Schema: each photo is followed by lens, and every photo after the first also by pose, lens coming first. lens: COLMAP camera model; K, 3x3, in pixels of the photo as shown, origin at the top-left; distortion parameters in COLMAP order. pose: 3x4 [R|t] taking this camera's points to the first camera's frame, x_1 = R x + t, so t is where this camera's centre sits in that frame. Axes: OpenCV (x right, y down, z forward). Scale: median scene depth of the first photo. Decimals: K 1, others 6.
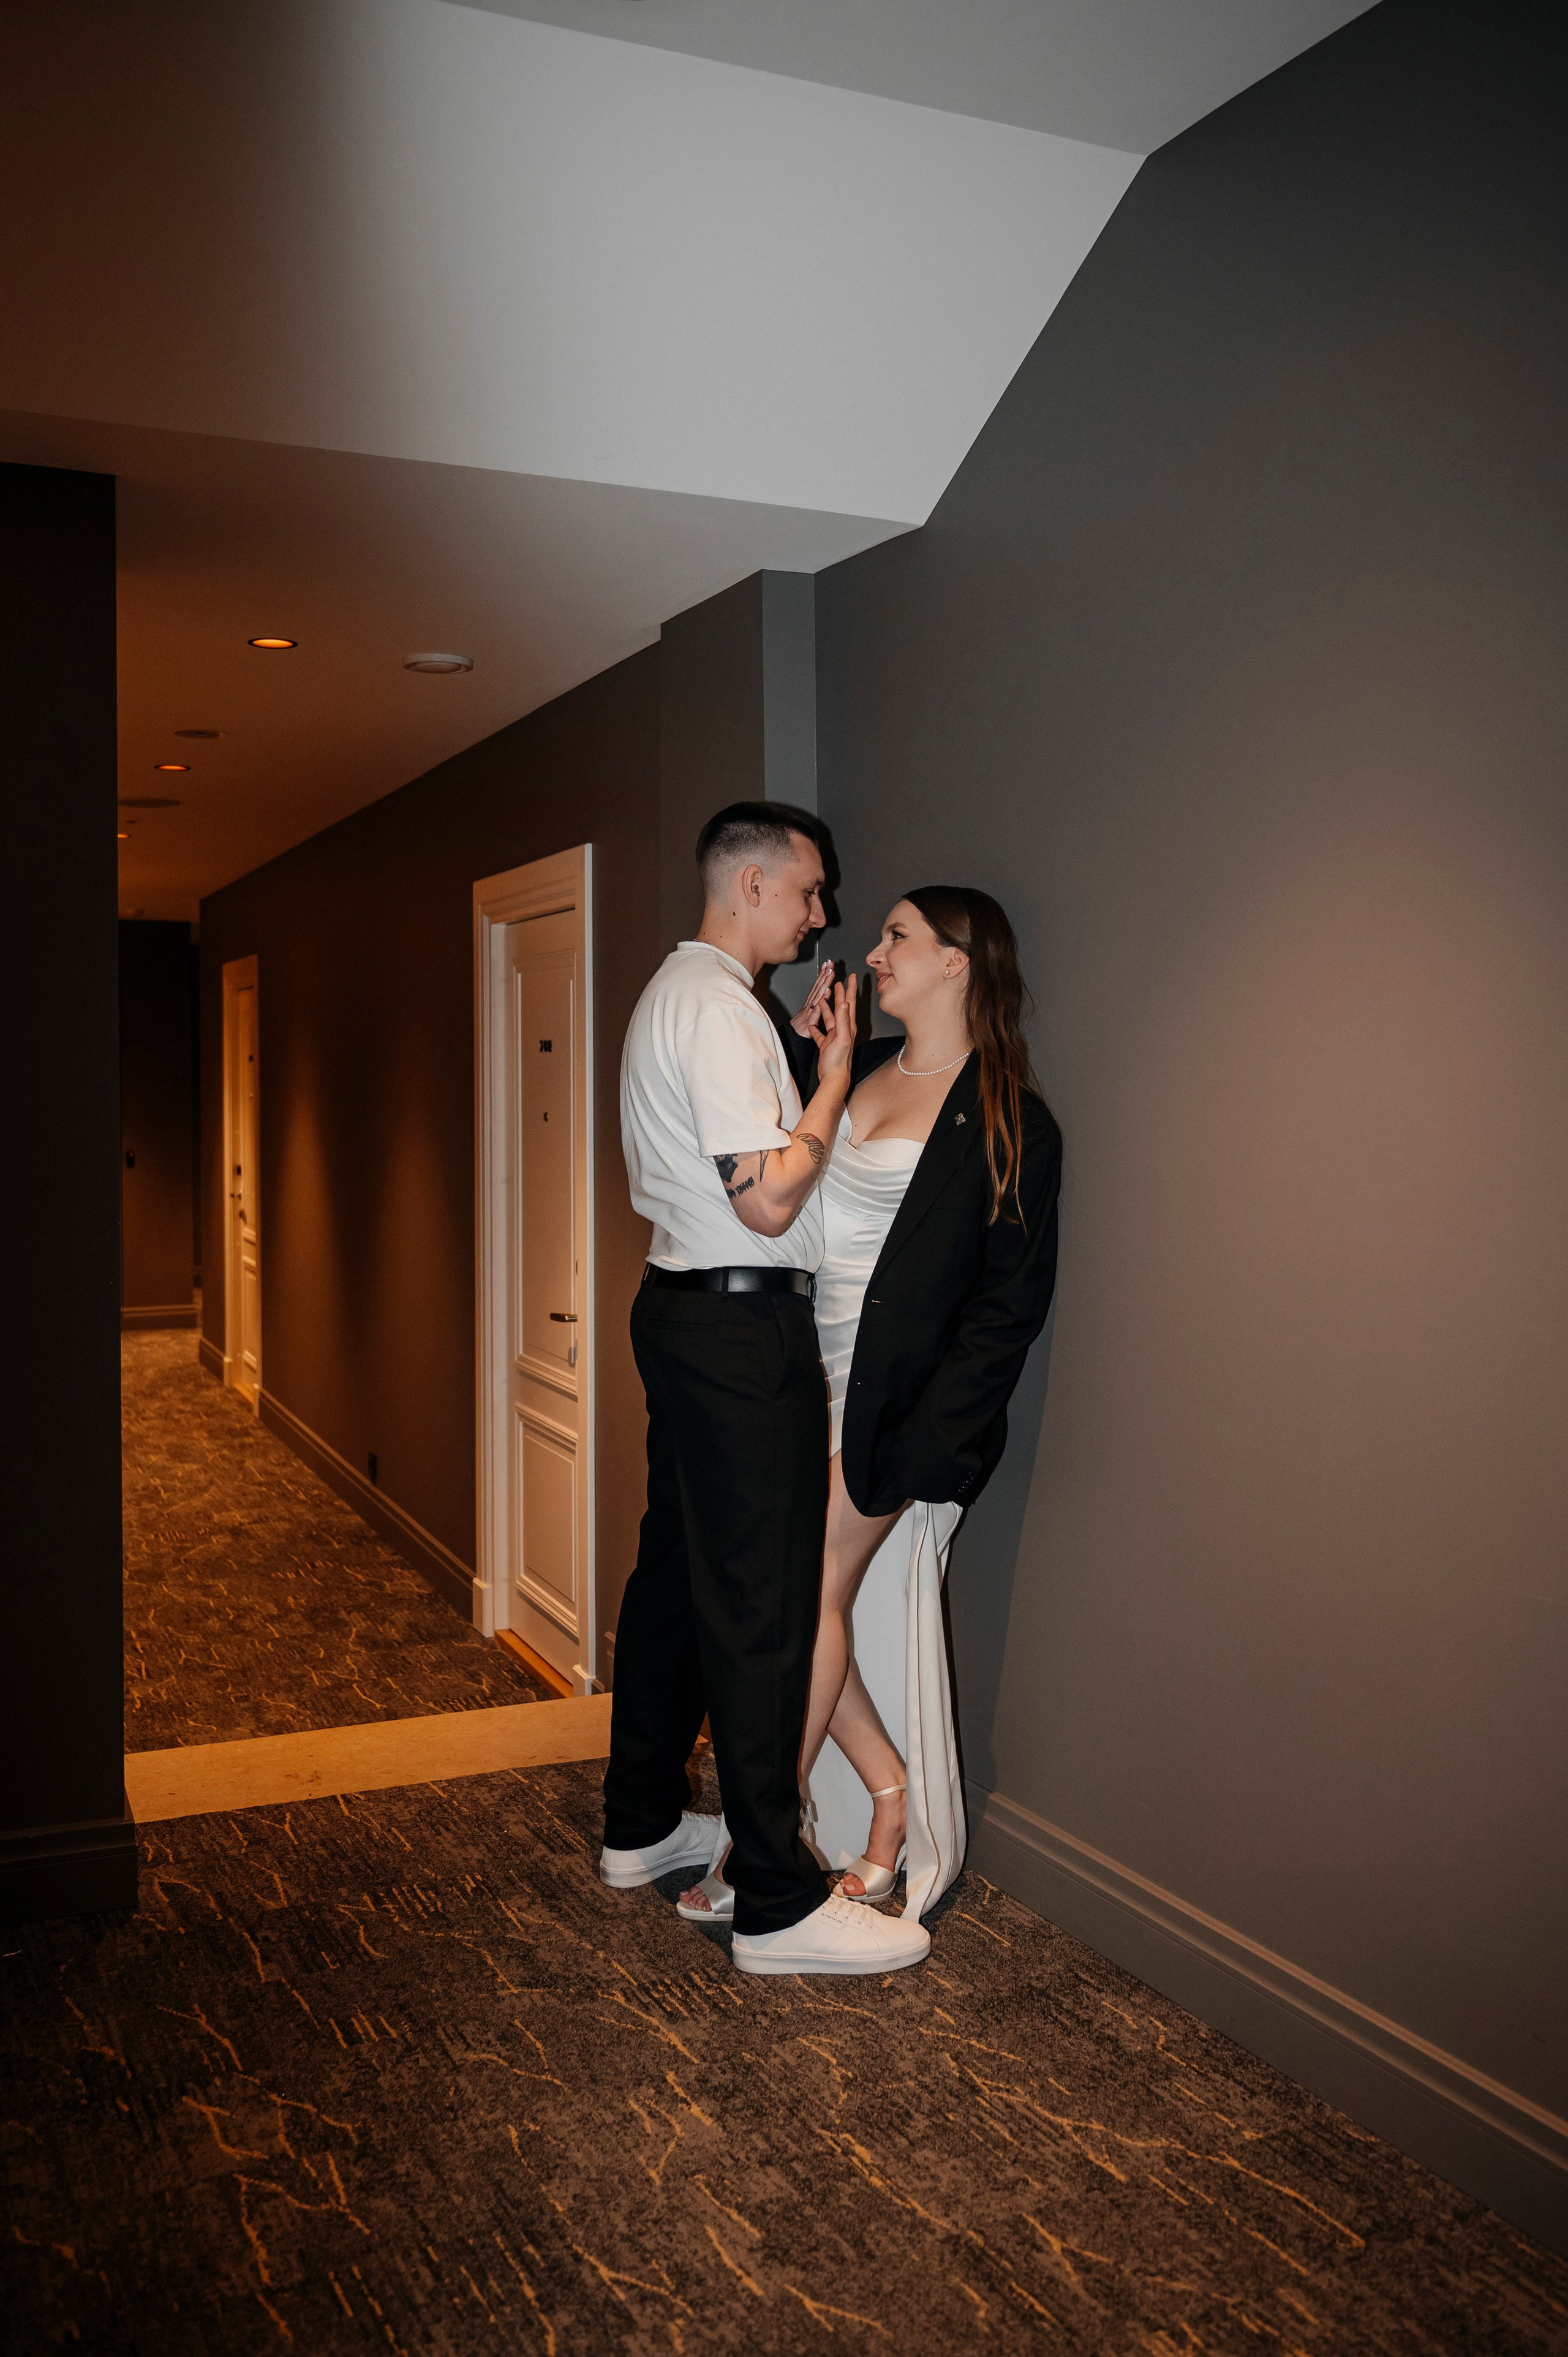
lens RADIAL K [[1982.2, 0, 792.3], [0, 1982.2, 1159.3], [0, 0, 1]] dist [-0.001229, 0.001270]
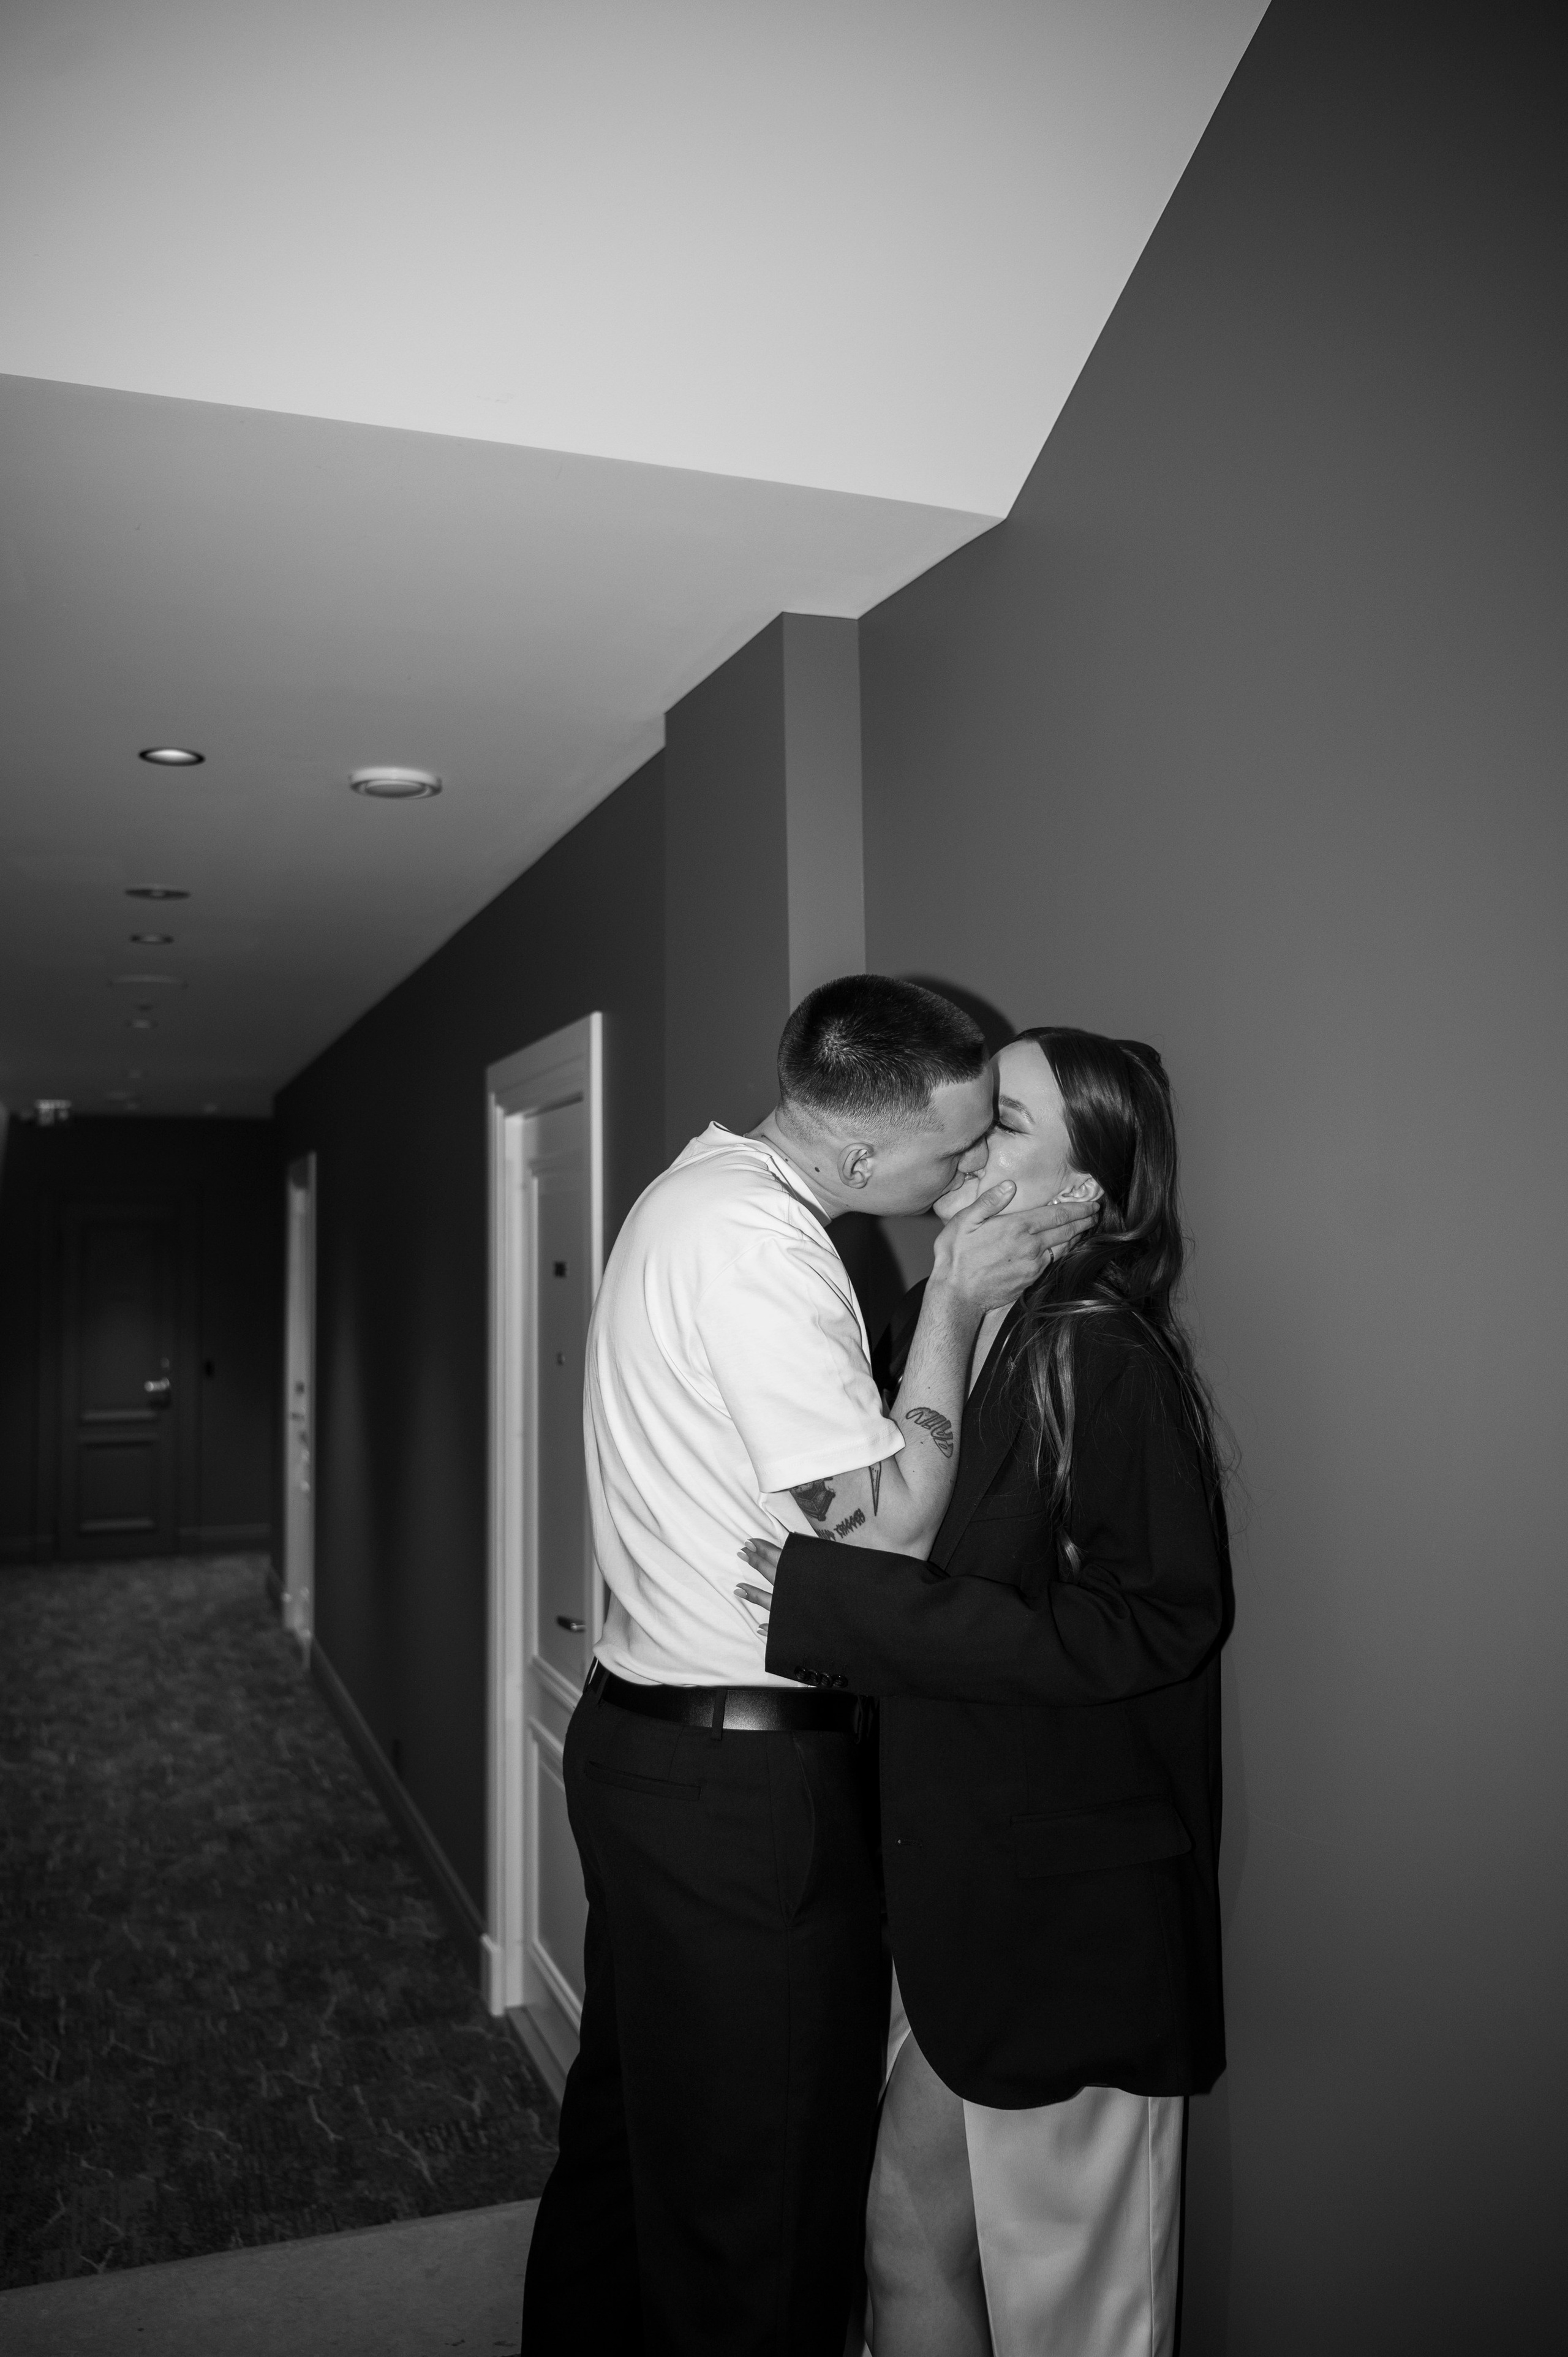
lens RADIAL K [[1982.4, 0, 787.9], [0, 1982.4, 1202.1], [0, 0, 1]] dist [-0.001229, 0.001270]
pose [[0.997270, -0.009973, -0.073163, 0.021601], [0.004675, 0.997377, -0.072233, -0.023060], [0.073692, 0.071693, 0.994701, 0.190091]]
